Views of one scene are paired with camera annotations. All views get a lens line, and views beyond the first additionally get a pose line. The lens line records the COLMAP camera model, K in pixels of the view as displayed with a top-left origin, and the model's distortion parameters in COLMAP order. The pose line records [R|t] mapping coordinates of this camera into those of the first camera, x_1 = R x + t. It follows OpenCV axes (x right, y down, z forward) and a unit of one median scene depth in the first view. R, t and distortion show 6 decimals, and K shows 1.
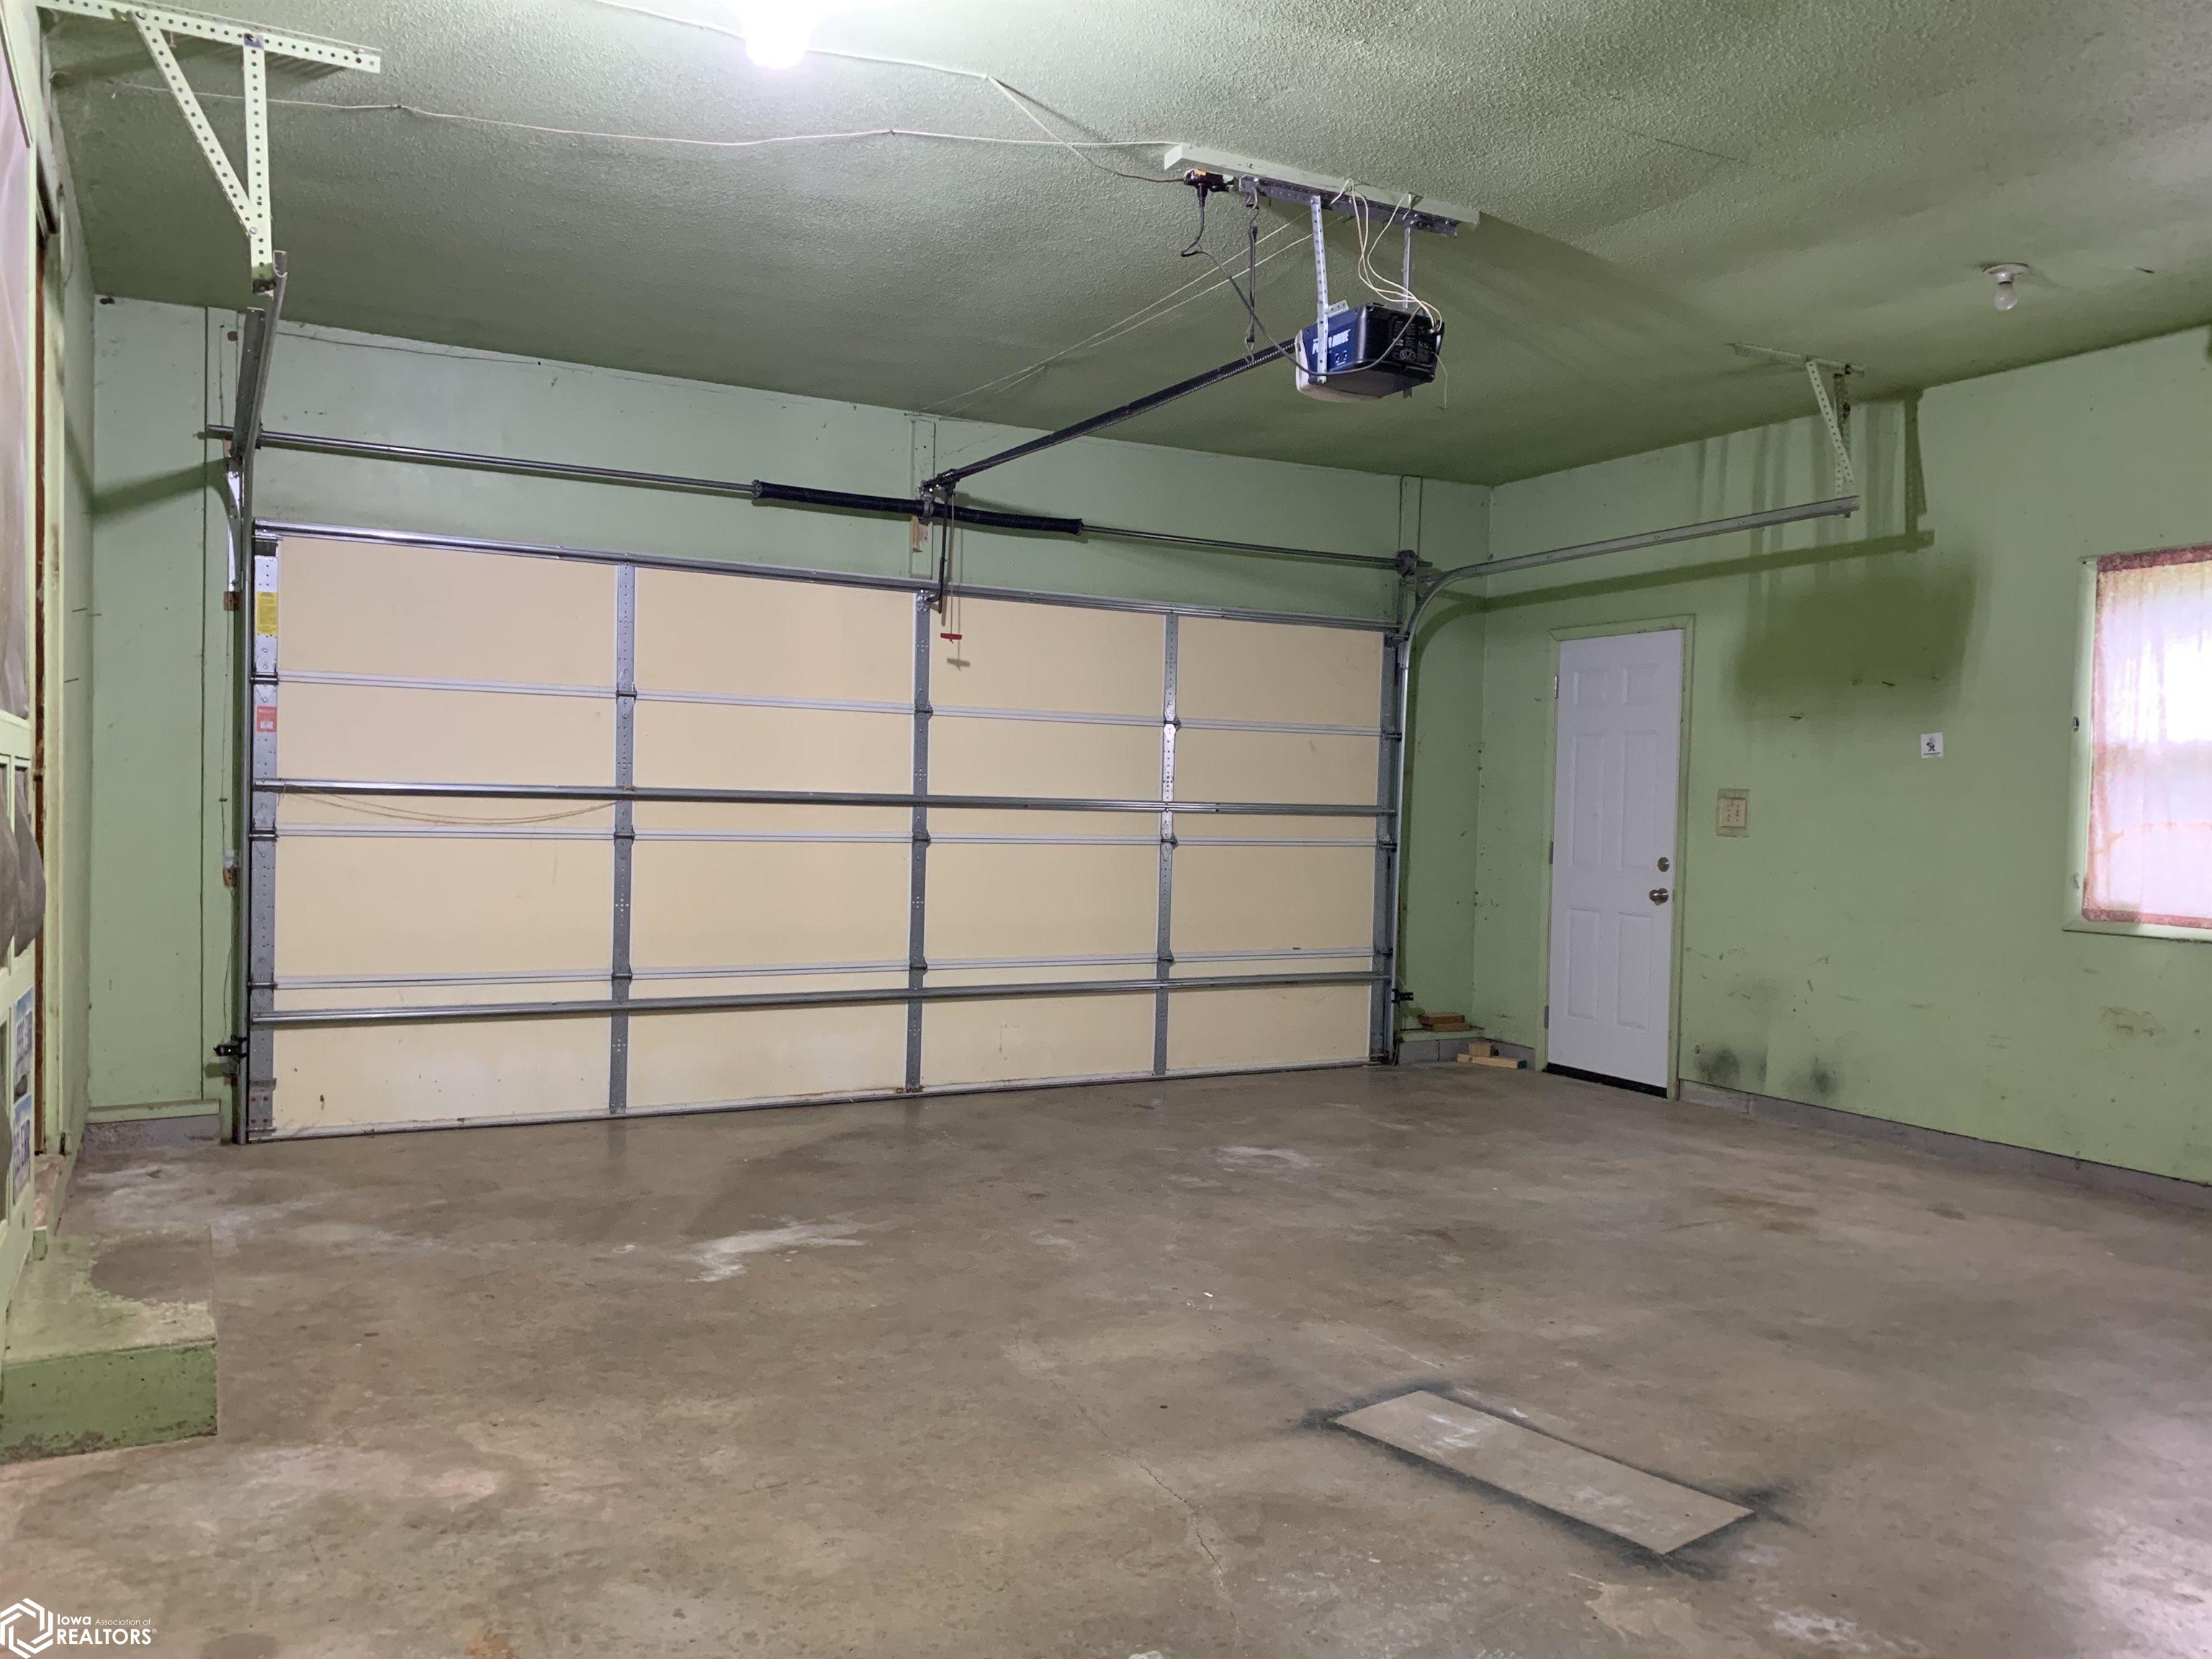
lens RADIAL K [[1683.7, 0, 1111.1], [0, 1683.7, 831.7], [0, 0, 1]] dist [0.041023, -0.007125]
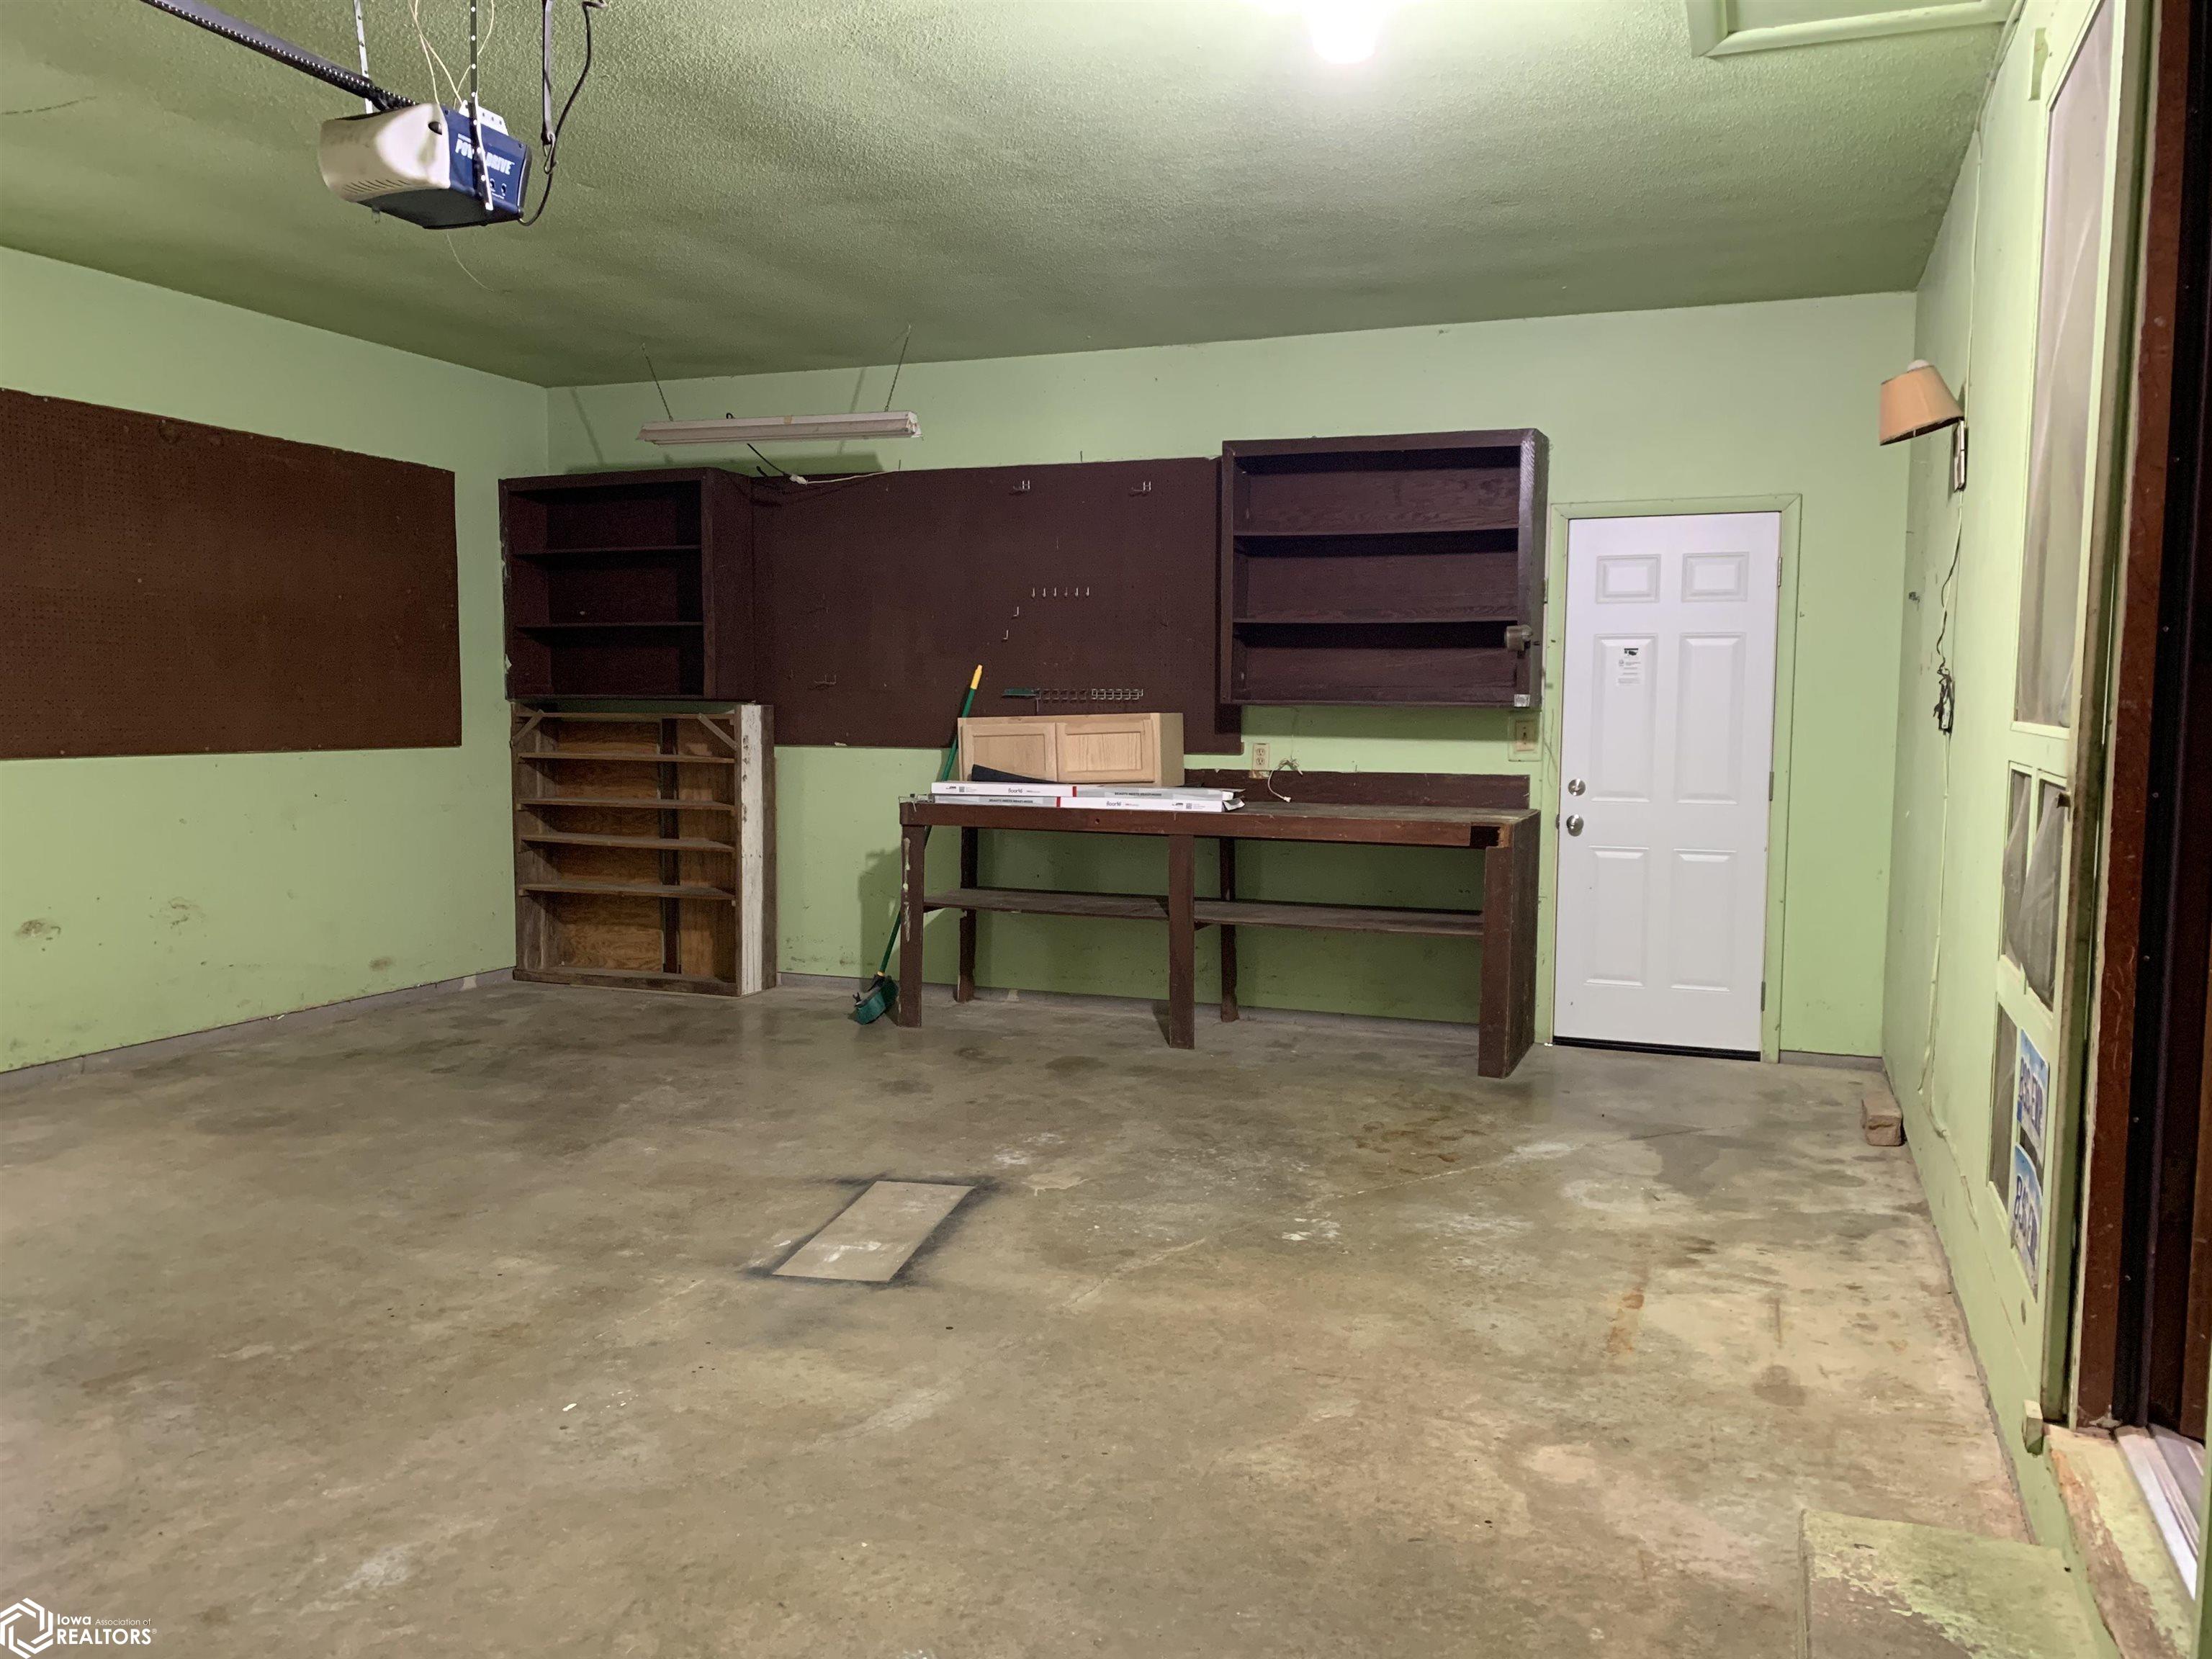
lens RADIAL K [[1683.7, 0, 1112.7], [0, 1683.7, 840.0], [0, 0, 1]] dist [0.041023, -0.007125]
pose [[-0.645014, -0.089290, 0.758936, -0.897575], [-0.005430, 0.993661, 0.112291, -0.093897], [-0.764151, 0.068308, -0.641410, 1.743956]]
